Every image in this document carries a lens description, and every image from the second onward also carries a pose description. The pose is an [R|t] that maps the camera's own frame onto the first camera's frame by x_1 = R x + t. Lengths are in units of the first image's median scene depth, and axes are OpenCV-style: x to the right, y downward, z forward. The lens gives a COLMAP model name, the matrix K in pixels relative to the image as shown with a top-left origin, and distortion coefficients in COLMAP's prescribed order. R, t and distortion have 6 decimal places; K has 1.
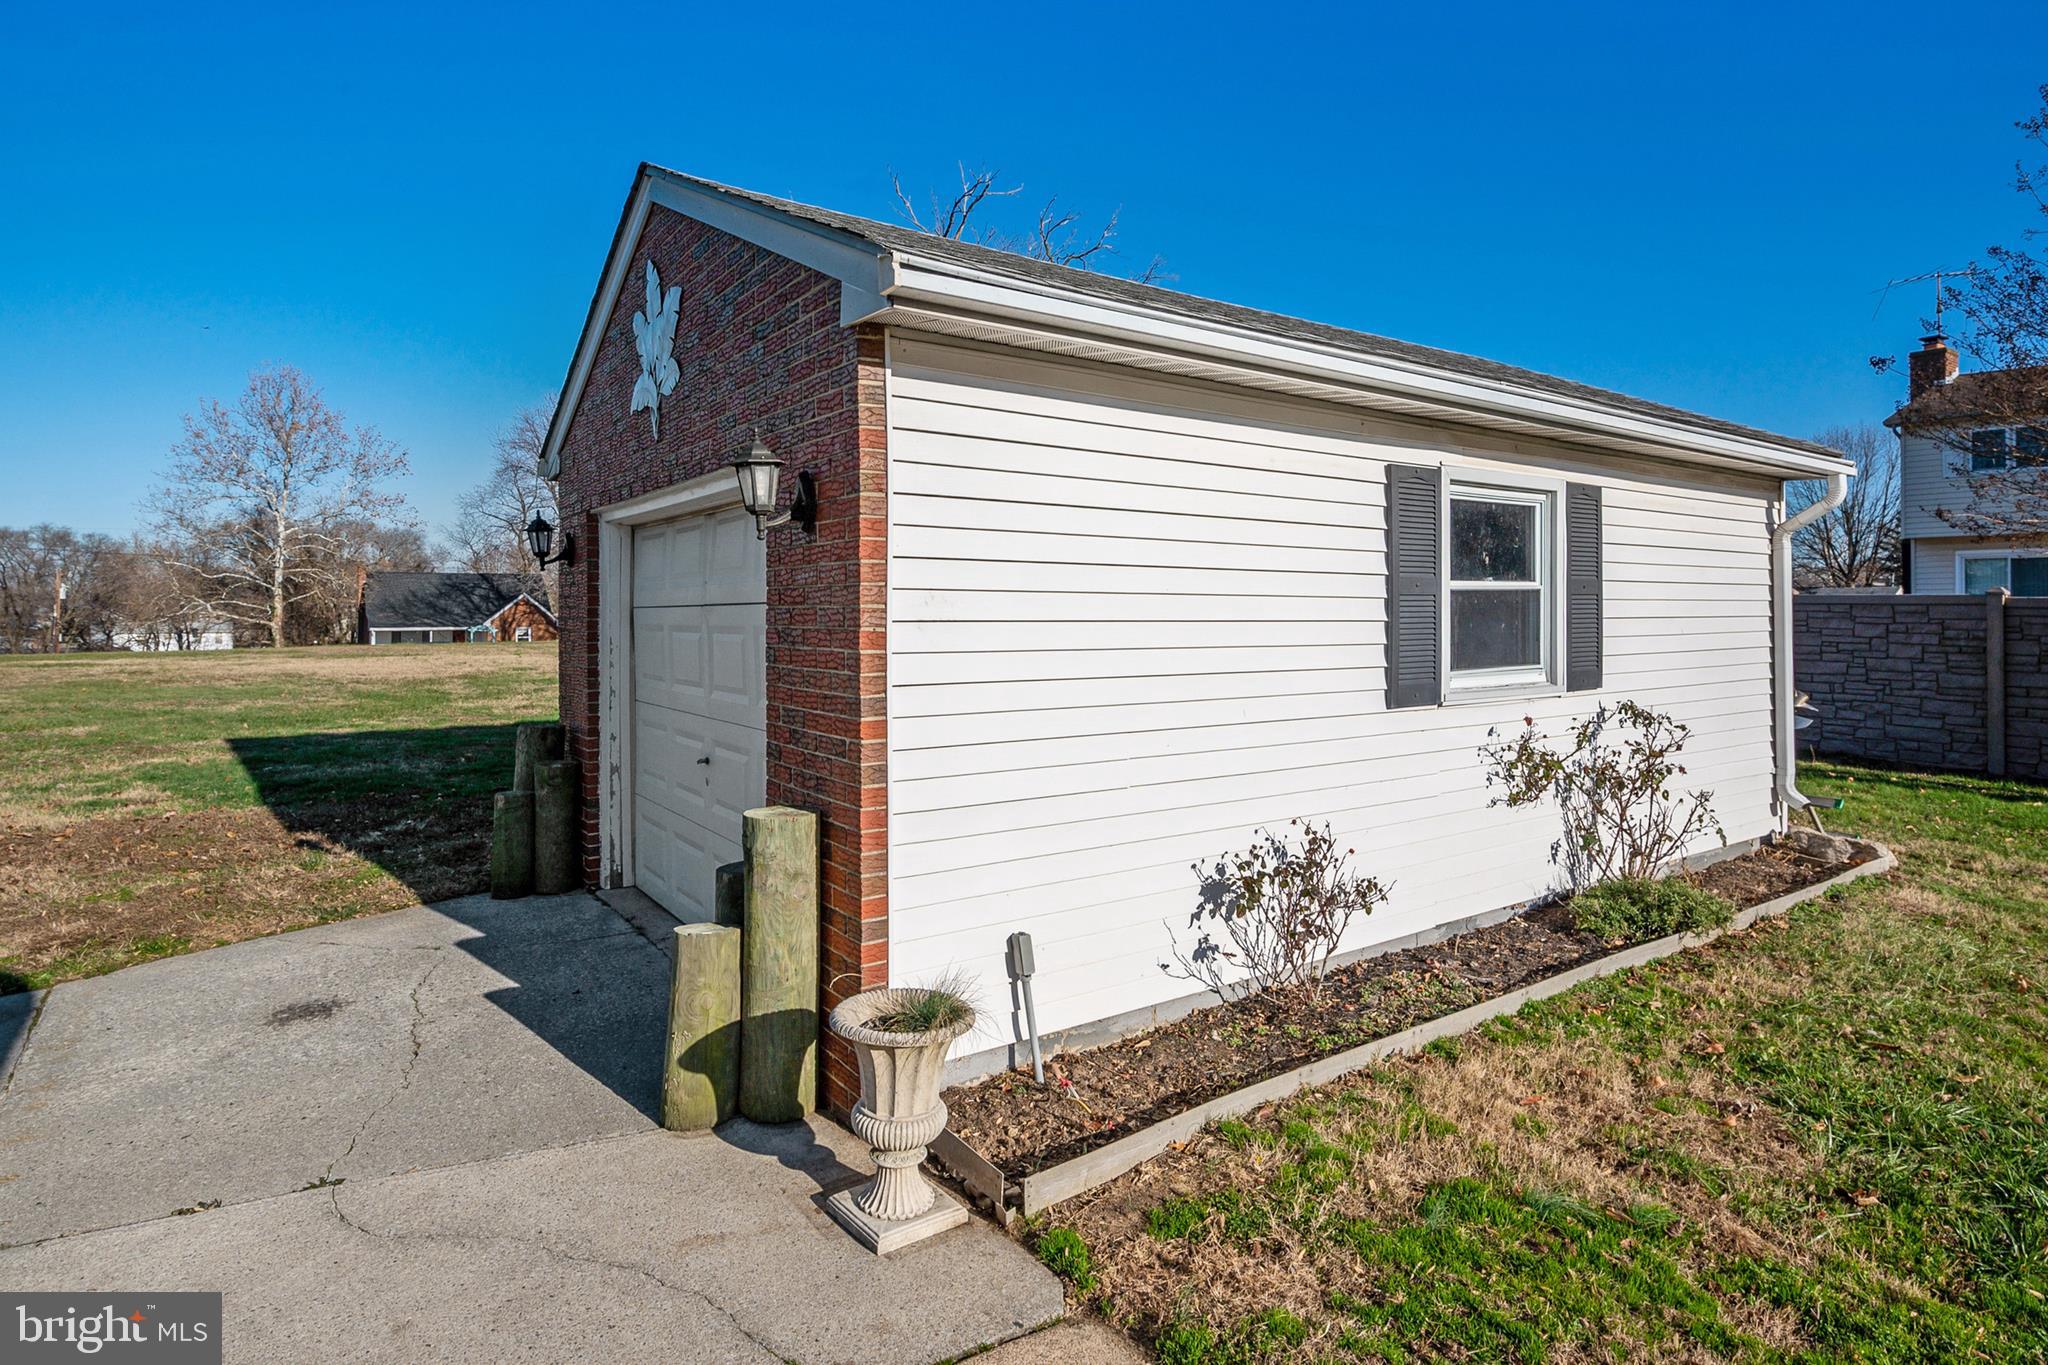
lens RADIAL K [[1119.1, 0, 1031.9], [0, 1119.1, 582.7], [0, 0, 1]] dist [0.002087, 0.000929]
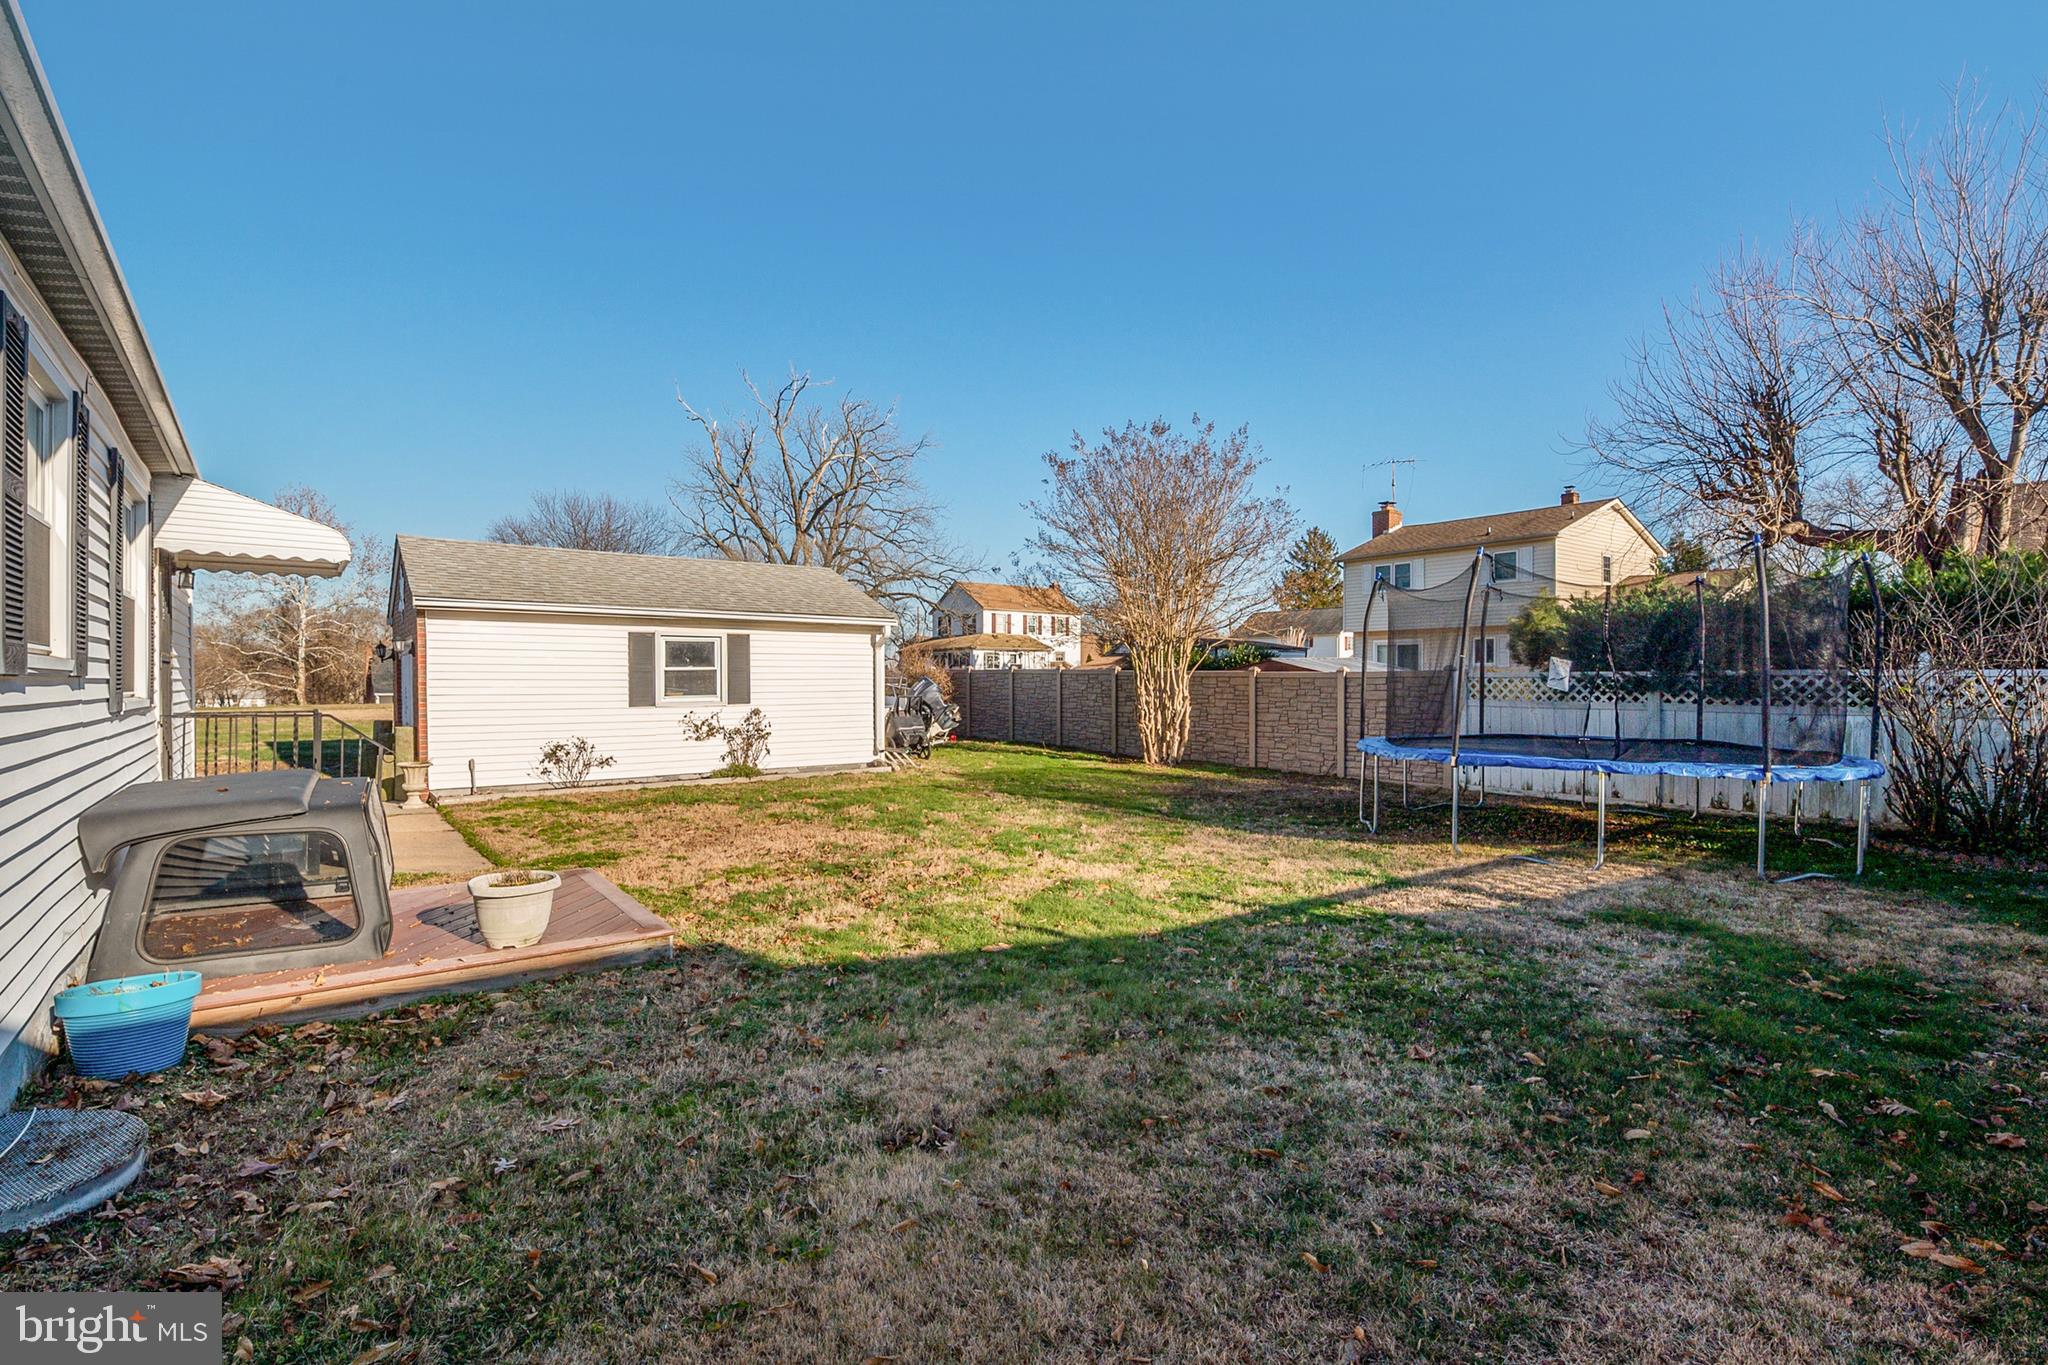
lens RADIAL K [[952.6, 0, 1024.0], [0, 952.6, 682.5], [0, 0, 1]] dist [-0.000486, -0.011276]
pose [[0.998483, -0.002776, 0.054998, 0.342381], [0.001170, 0.999573, 0.029210, -0.010044], [-0.055056, -0.029101, 0.998059, -0.478215]]
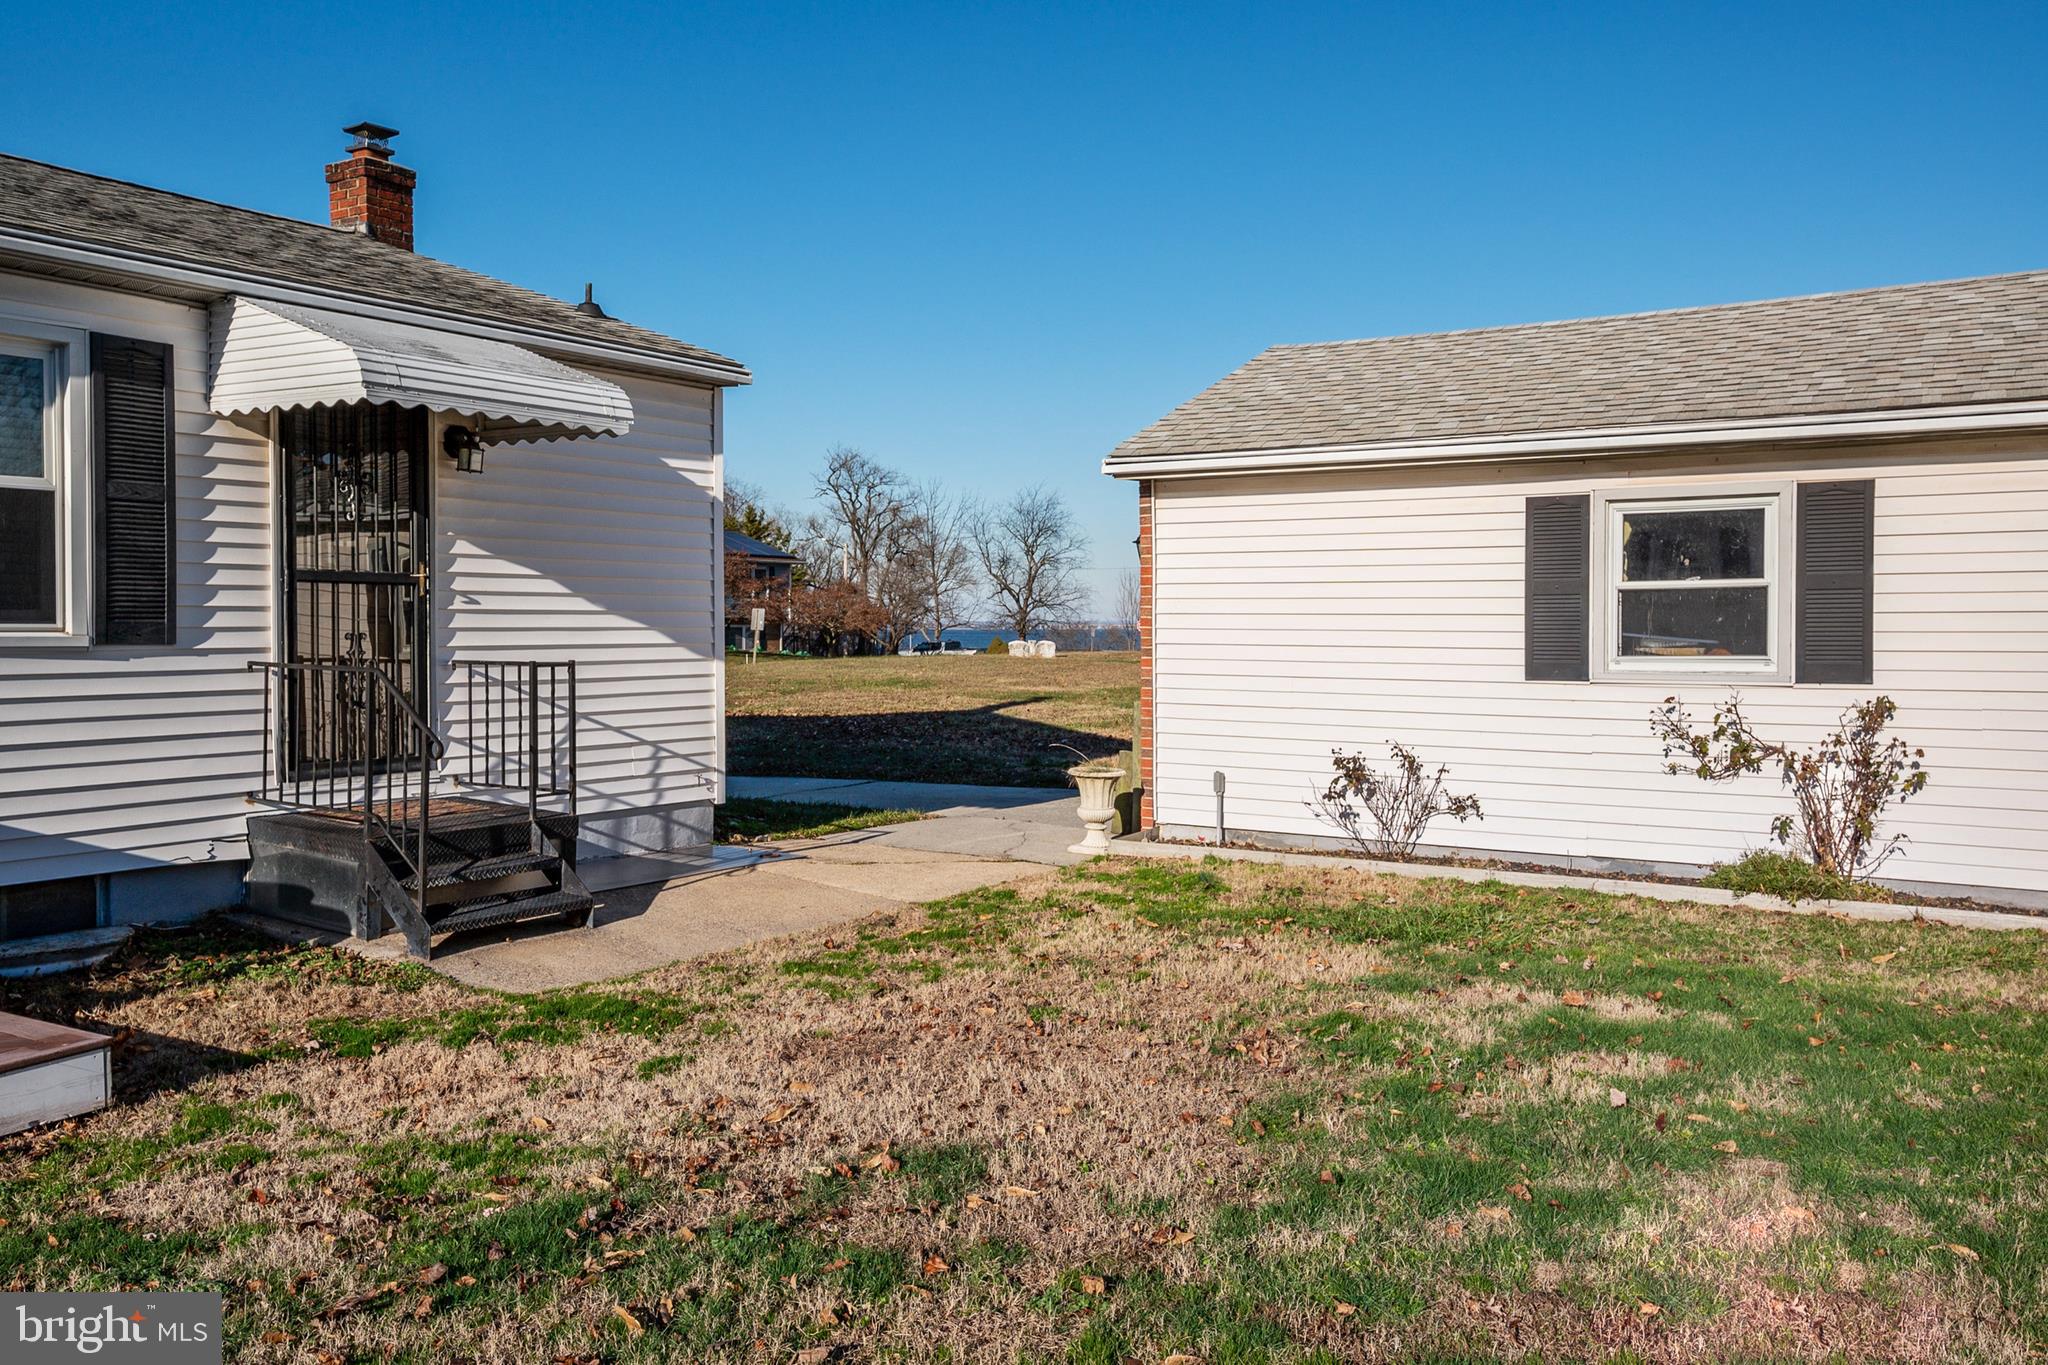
lens RADIAL K [[1653.6, 0, 1024.0], [0, 1653.6, 682.5], [0, 0, 1]] dist [0.047649, 0.000528]
pose [[0.371170, 0.032618, -0.927992, 0.506570], [0.023899, 0.998716, 0.044663, 0.003042], [0.928257, -0.038756, 0.369914, -0.077517]]
